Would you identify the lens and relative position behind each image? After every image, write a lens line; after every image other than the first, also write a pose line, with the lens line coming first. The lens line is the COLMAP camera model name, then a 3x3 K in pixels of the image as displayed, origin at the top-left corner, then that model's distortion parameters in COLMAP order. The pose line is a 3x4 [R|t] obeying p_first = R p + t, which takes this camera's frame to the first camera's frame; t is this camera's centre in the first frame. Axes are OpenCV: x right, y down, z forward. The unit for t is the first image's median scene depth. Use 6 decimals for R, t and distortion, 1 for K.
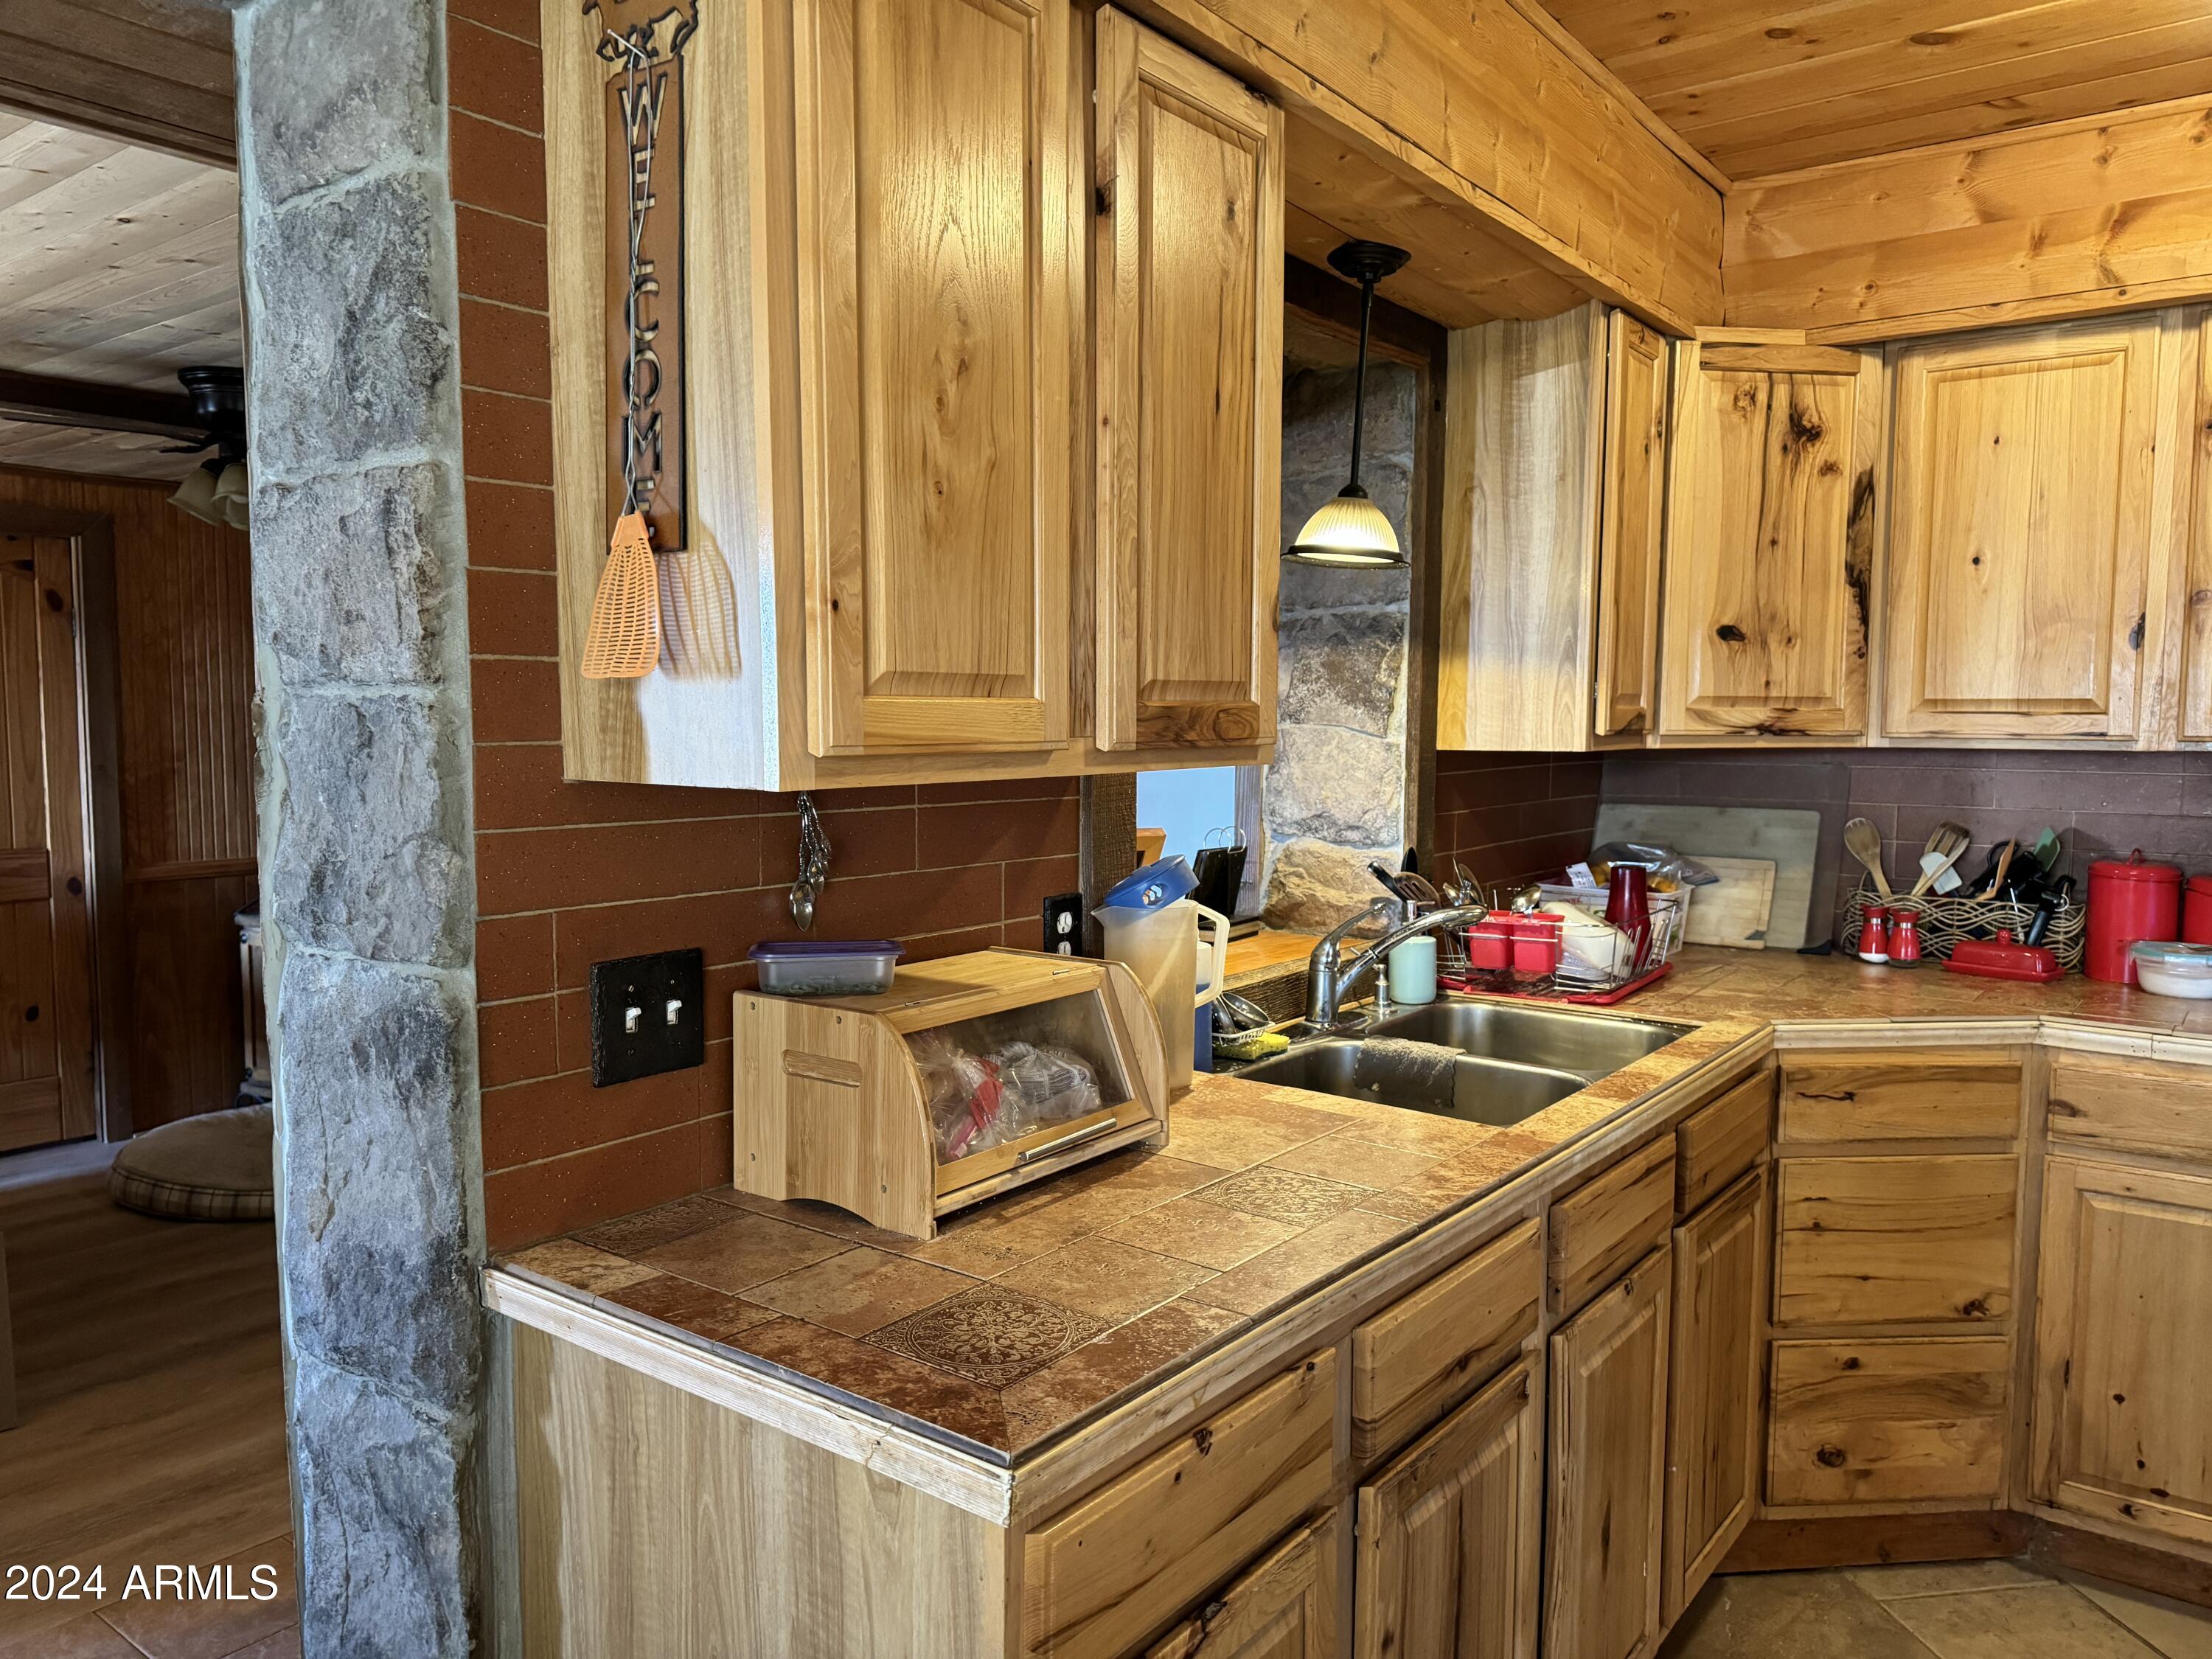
lens RADIAL K [[1519.0, 0, 1106.0], [0, 1519.0, 829.5], [0, 0, 1]] dist [-0.001117, -0.047739]
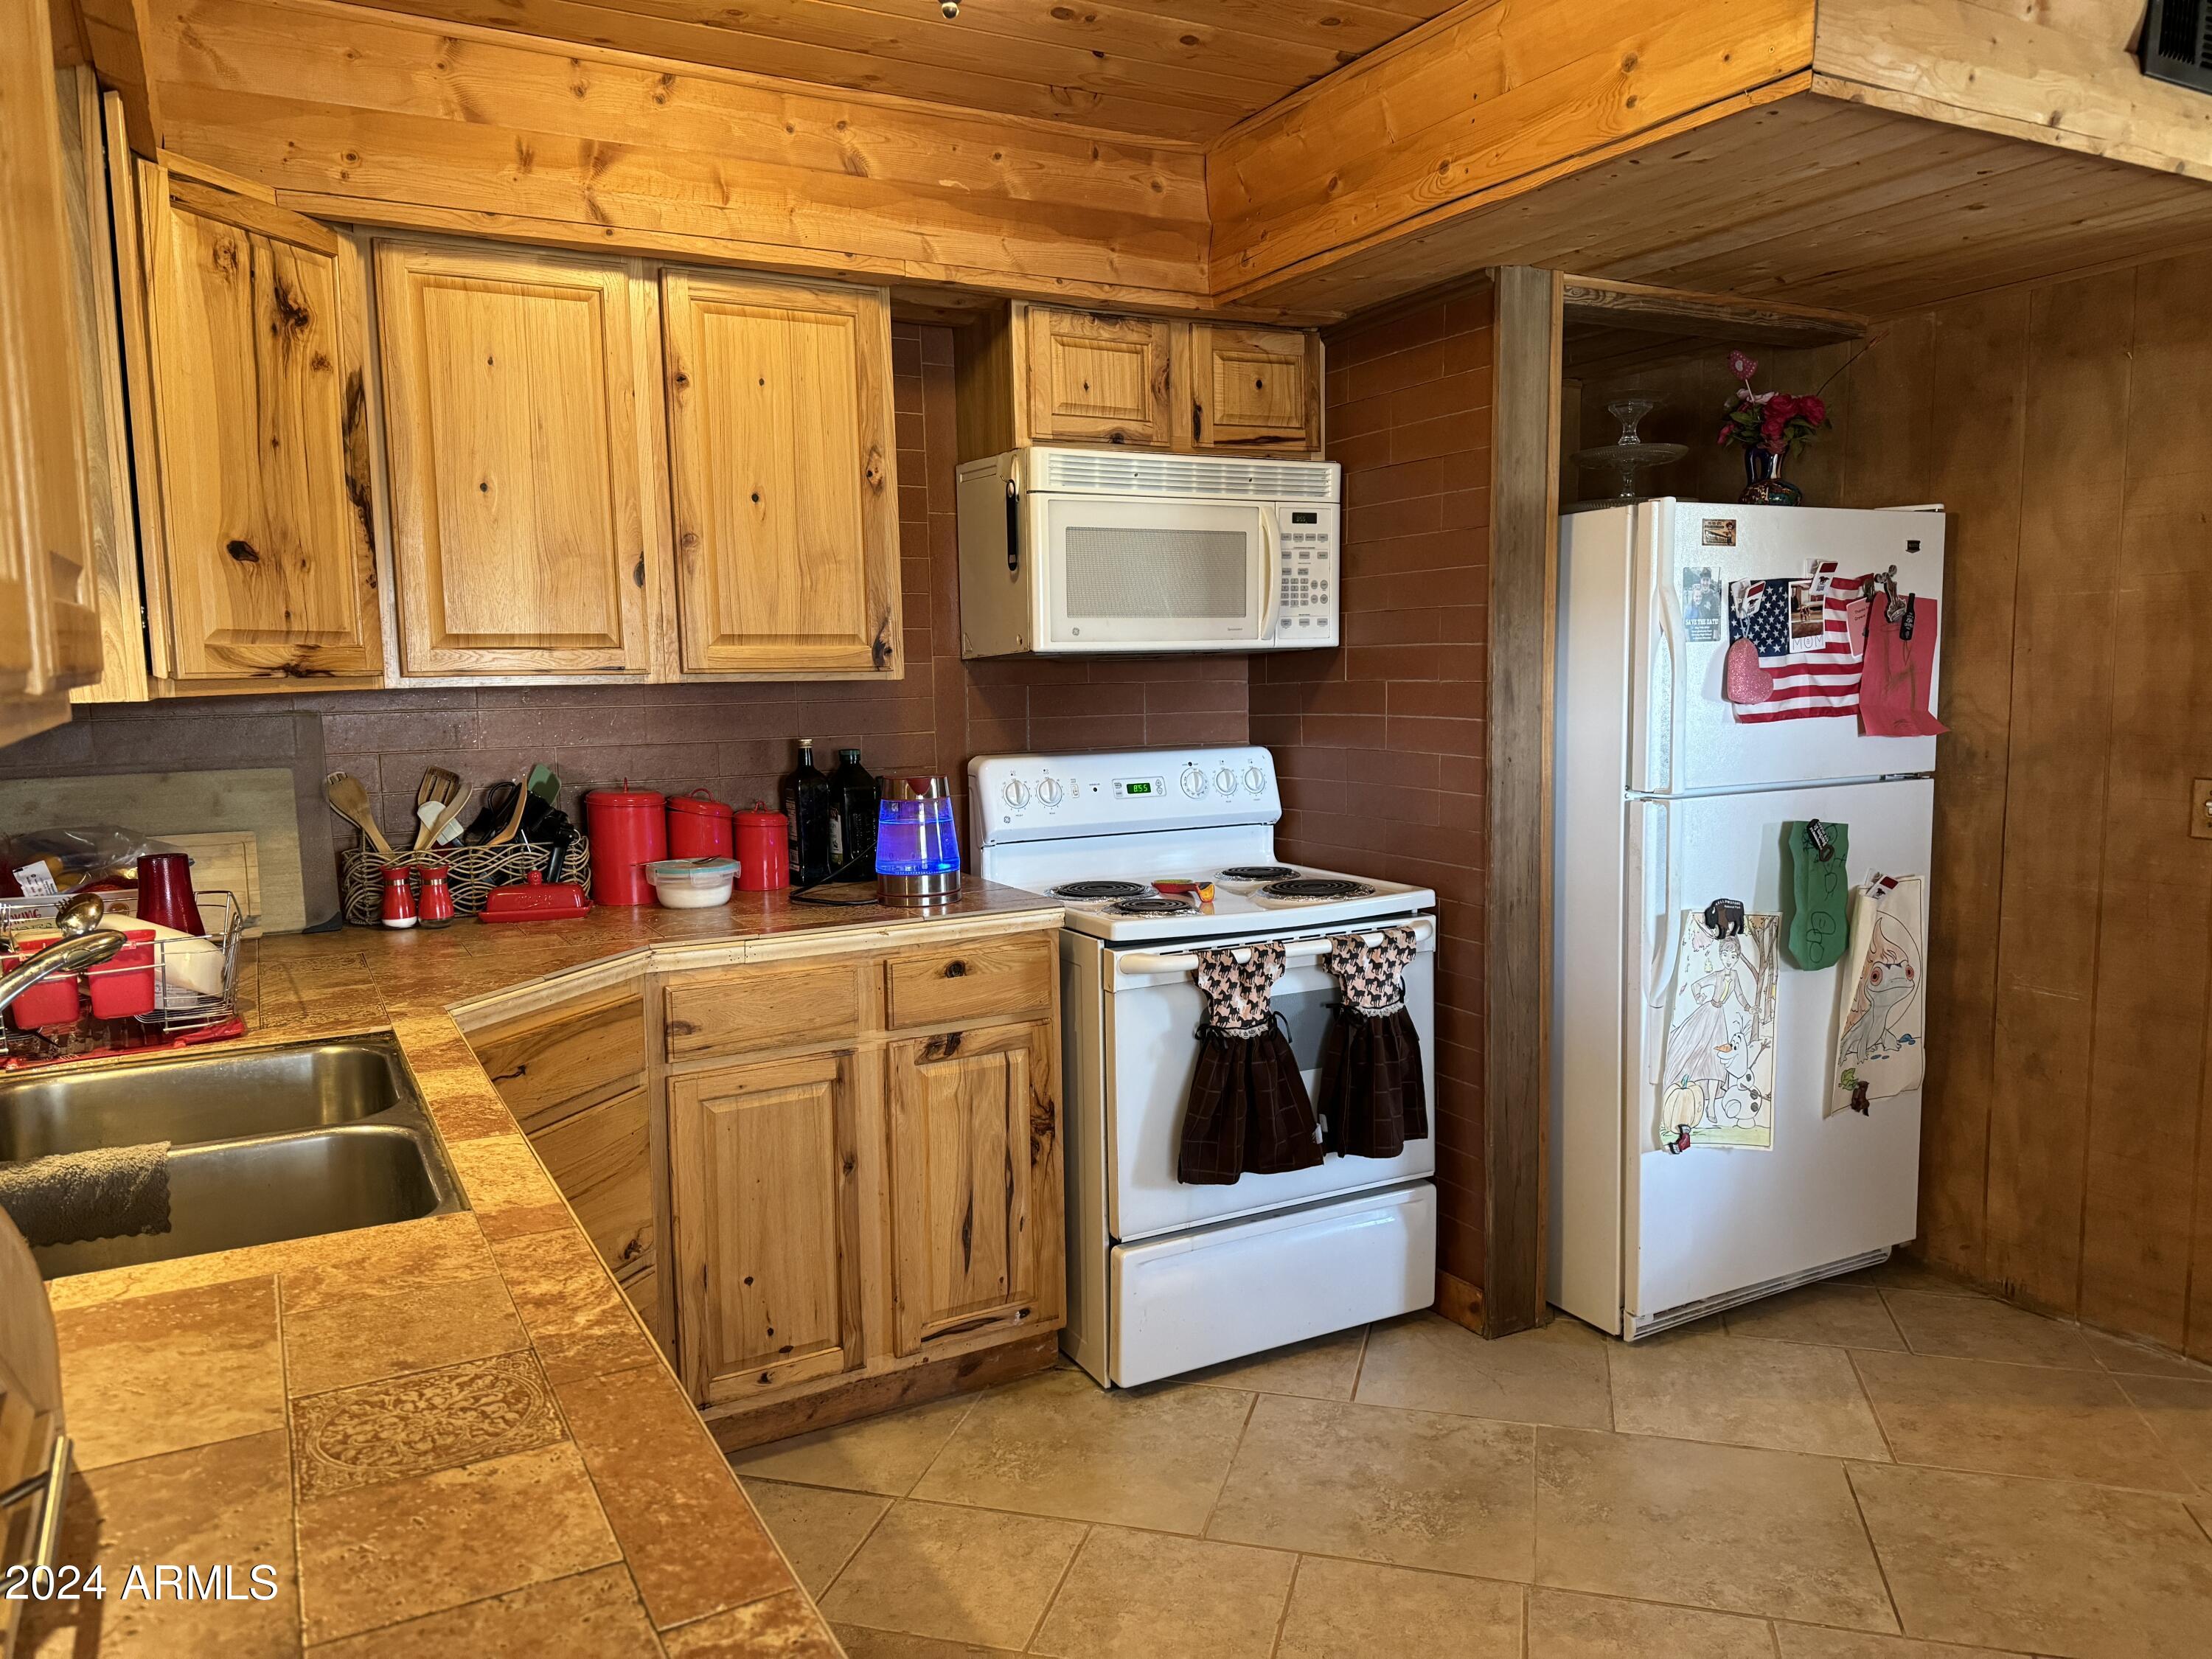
lens RADIAL K [[1517.7, 0, 1106.0], [0, 1517.7, 829.5], [0, 0, 1]] dist [0.008480, -0.036332]
pose [[0.371918, -0.109933, 0.921733, -0.175329], [0.085143, 0.992817, 0.084056, -0.011744], [-0.924352, 0.047217, 0.378607, 0.284475]]
